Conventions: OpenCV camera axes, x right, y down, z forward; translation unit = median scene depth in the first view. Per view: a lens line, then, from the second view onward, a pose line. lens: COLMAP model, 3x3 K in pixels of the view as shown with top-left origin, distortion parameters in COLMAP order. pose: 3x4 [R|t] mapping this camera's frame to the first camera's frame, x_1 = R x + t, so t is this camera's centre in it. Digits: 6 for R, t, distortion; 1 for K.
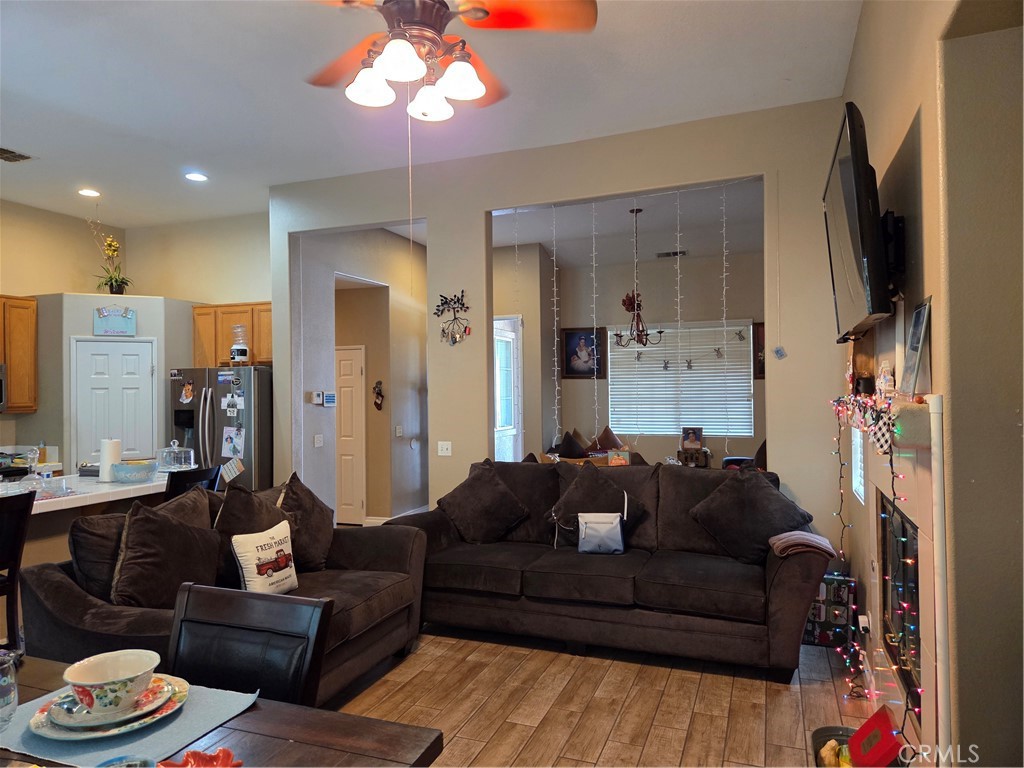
lens RADIAL K [[686.6, 0, 493.1], [0, 686.6, 382.3], [0, 0, 1]] dist [0.066887, -0.053988]
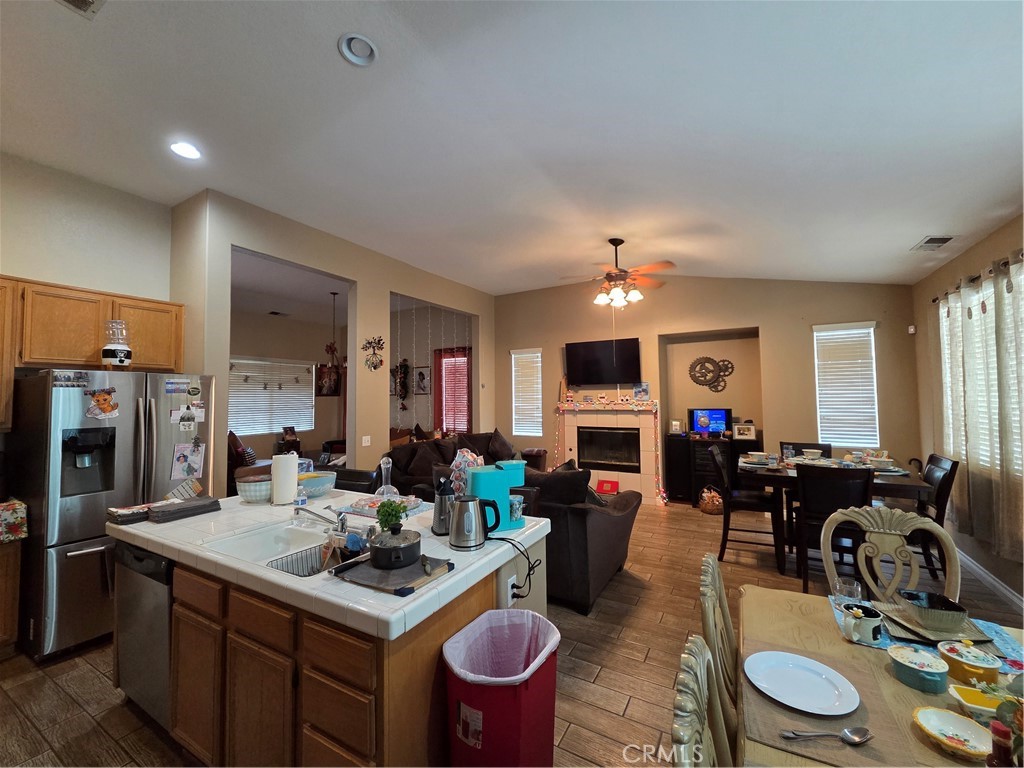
lens RADIAL K [[417.5, 0, 512.1], [0, 417.5, 378.2], [0, 0, 1]] dist [0.007269, -0.002912]
pose [[0.135310, 0.056679, 0.989181, -0.883486], [-0.002869, 0.998381, -0.056813, 0.011970], [-0.990799, 0.004850, 0.135254, 0.548436]]
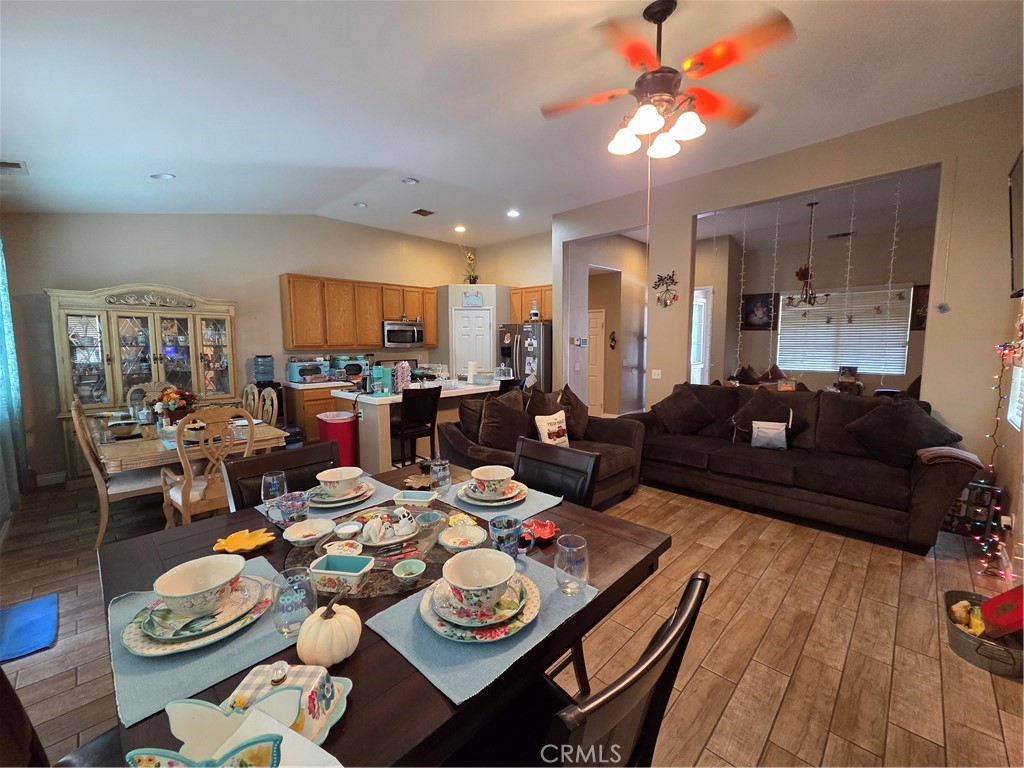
lens RADIAL K [[417.5, 0, 512.5], [0, 417.5, 378.5], [0, 0, 1]] dist [0.007269, -0.002912]
pose [[0.925095, 0.043530, -0.377231, -0.013815], [-0.002627, 0.994118, 0.108273, 0.003250], [0.379726, -0.099172, 0.919768, -0.008727]]
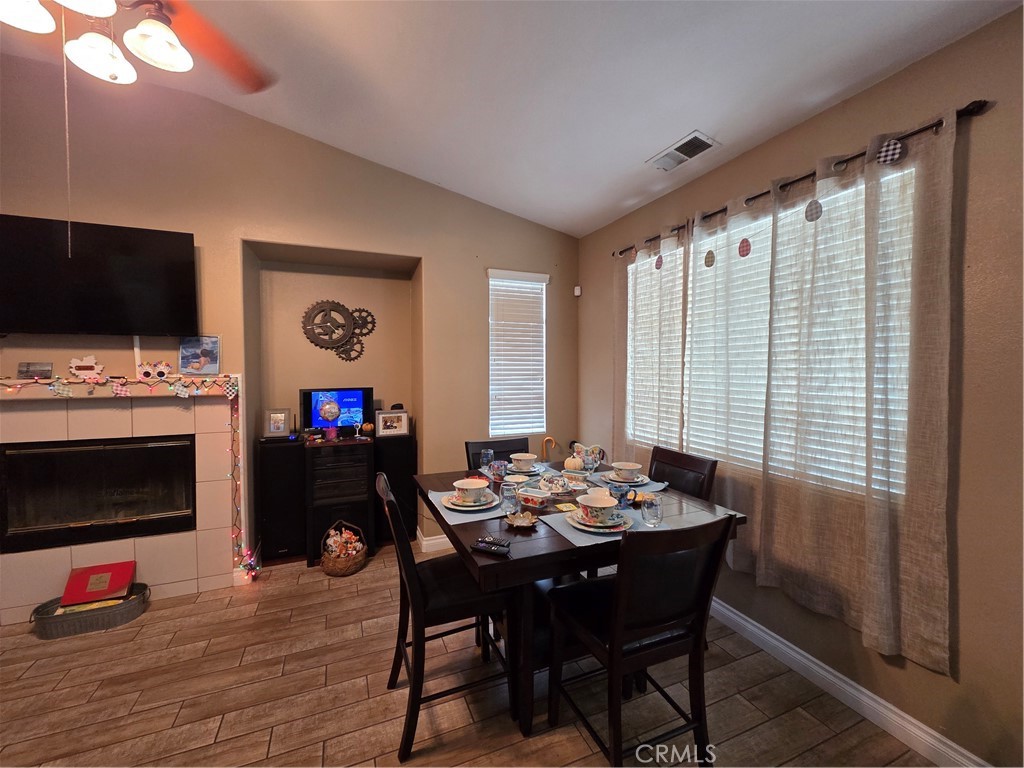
lens RADIAL K [[417.5, 0, 512.7], [0, 417.5, 380.2], [0, 0, 1]] dist [0.007269, -0.002912]
pose [[-0.701242, -0.008273, 0.712875, -0.392896], [0.000734, 0.999924, 0.012326, 0.007898], [-0.712922, 0.009167, -0.701183, 0.449228]]
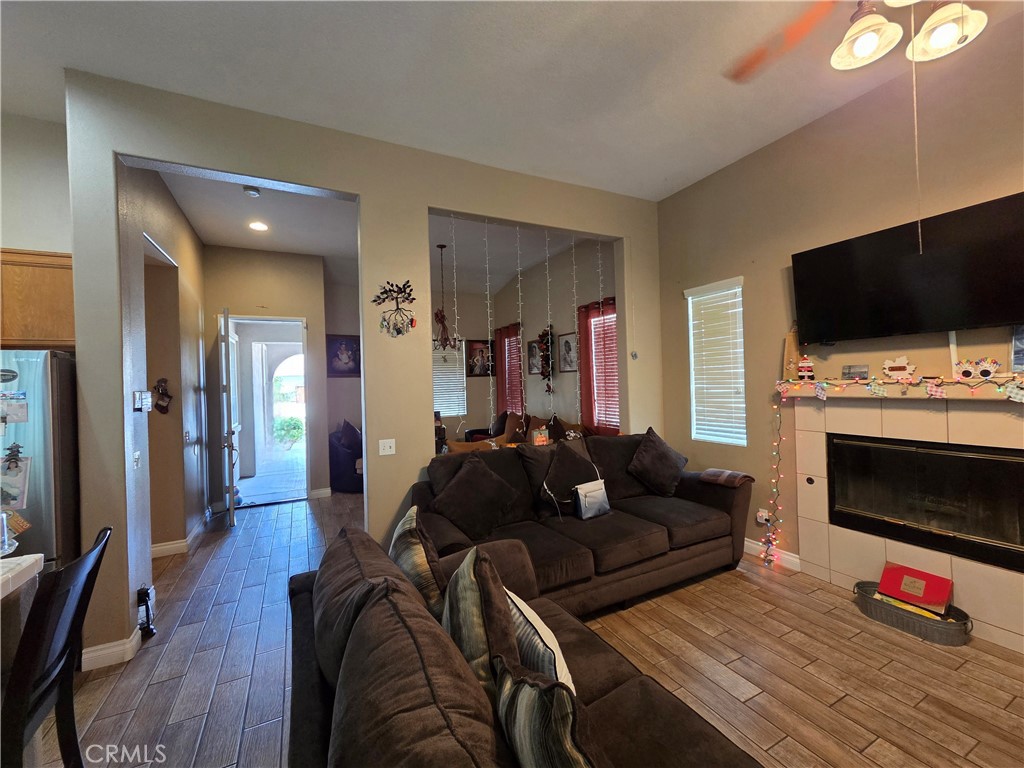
lens RADIAL K [[417.5, 0, 512.7], [0, 417.5, 379.6], [0, 0, 1]] dist [0.007269, -0.002912]
pose [[0.654314, -0.004656, 0.756209, -0.372726], [0.011888, 0.999921, -0.004130, 0.008857], [-0.756129, 0.011692, 0.654318, 0.479688]]
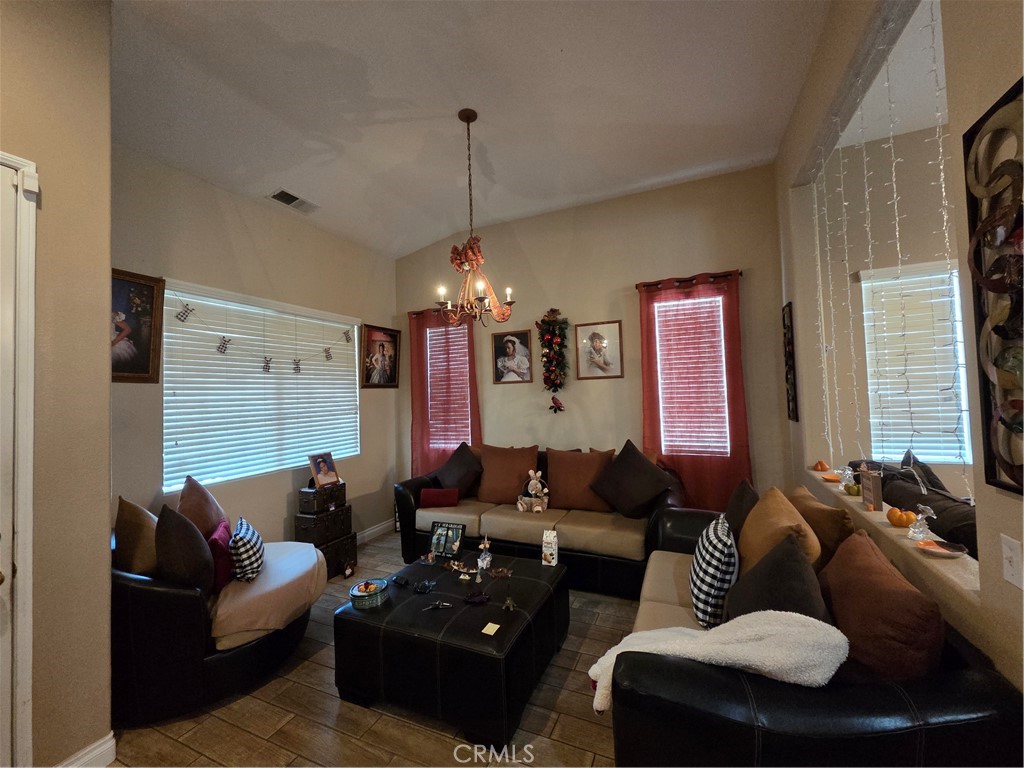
lens RADIAL K [[417.5, 0, 514.5], [0, 417.5, 380.7], [0, 0, 1]] dist [0.007269, -0.002912]
pose [[0.034555, 0.044052, 0.998431, -0.209879], [0.019938, 0.998799, -0.044758, 0.019760], [-0.999204, 0.021453, 0.033635, 1.171454]]
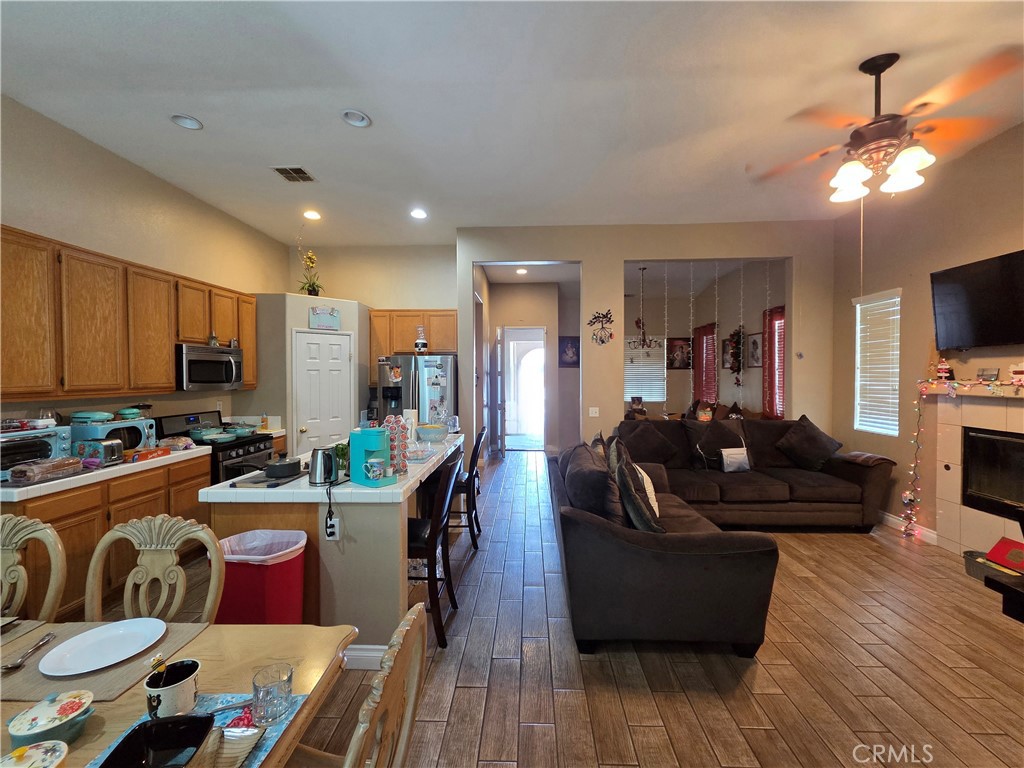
lens RADIAL K [[417.5, 0, 513.5], [0, 417.5, 378.9], [0, 0, 1]] dist [0.007269, -0.002912]
pose [[0.941096, 0.005772, 0.338092, -0.536533], [-0.013093, 0.999726, 0.019379, 0.006065], [-0.337887, -0.022664, 0.940914, 0.173580]]
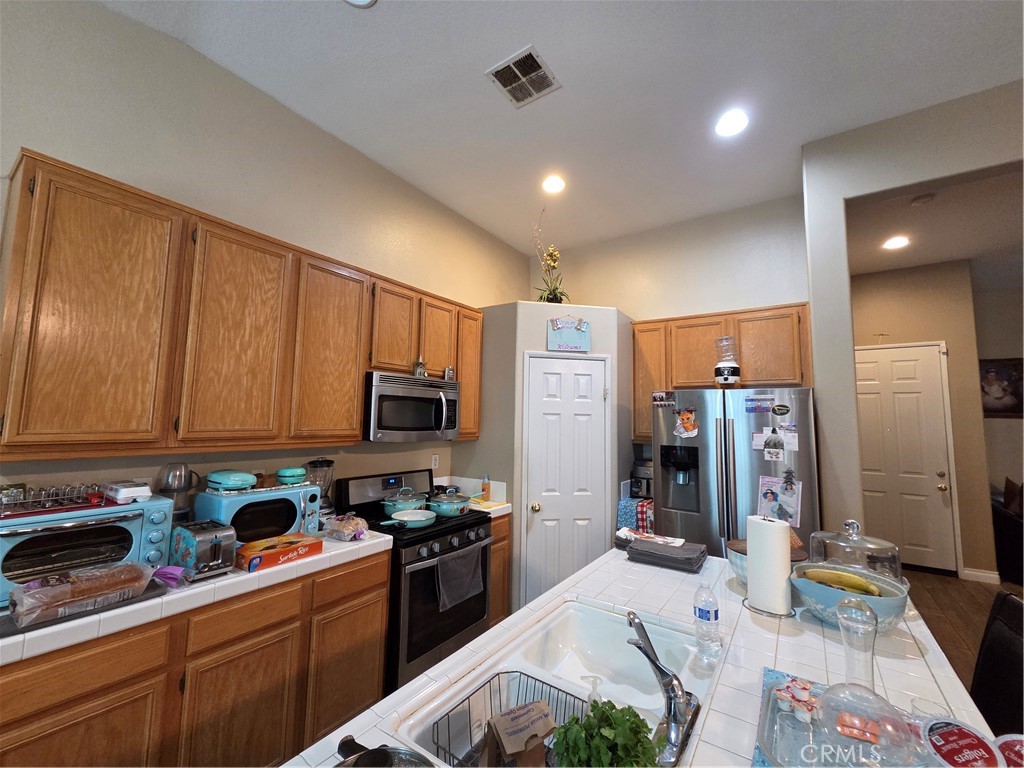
lens RADIAL K [[417.5, 0, 513.5], [0, 417.5, 376.6], [0, 0, 1]] dist [0.007269, -0.002912]
pose [[0.975287, 0.008893, -0.220764, -0.560451], [-0.028596, 0.995866, -0.086217, 0.009909], [0.219084, 0.090400, 0.971509, 0.563438]]
